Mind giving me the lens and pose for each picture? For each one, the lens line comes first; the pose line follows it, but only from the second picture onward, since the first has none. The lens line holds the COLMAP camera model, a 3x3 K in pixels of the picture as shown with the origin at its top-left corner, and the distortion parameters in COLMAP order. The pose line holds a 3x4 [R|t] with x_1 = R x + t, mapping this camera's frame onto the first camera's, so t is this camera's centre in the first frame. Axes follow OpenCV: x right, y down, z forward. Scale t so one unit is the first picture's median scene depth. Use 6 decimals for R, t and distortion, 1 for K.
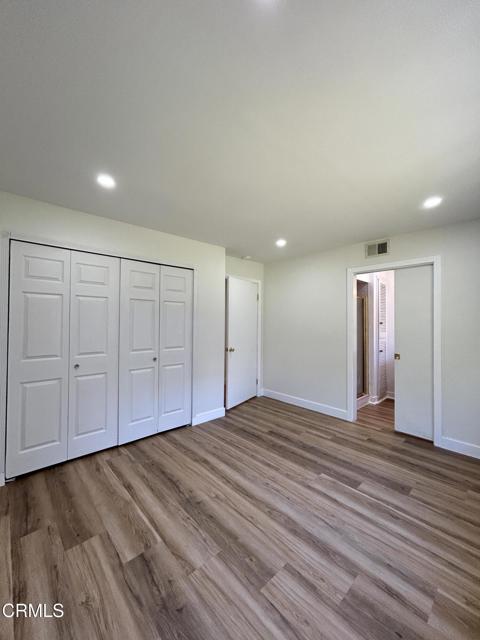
lens RADIAL K [[258.5, 0, 240.7], [0, 258.5, 318.2], [0, 0, 1]] dist [-0.006749, 0.000324]
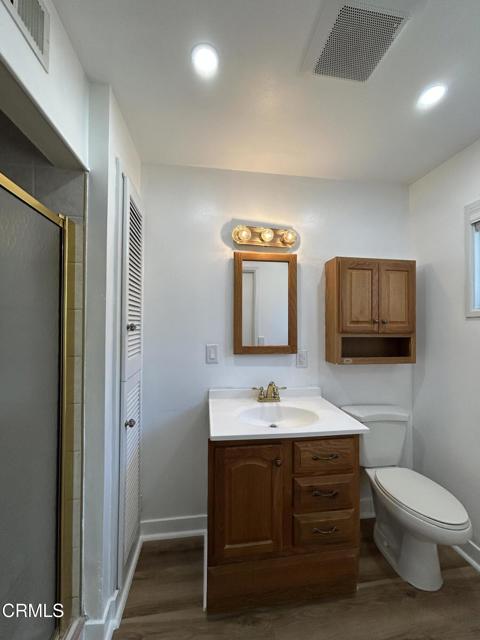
lens RADIAL K [[258.5, 0, 241.4], [0, 258.5, 320.3], [0, 0, 1]] dist [-0.006749, 0.000324]
pose [[0.561320, 0.009856, 0.827540, 0.580945], [-0.016200, 0.999868, -0.000920, 0.014614], [-0.827440, -0.012890, 0.561406, 1.140184]]
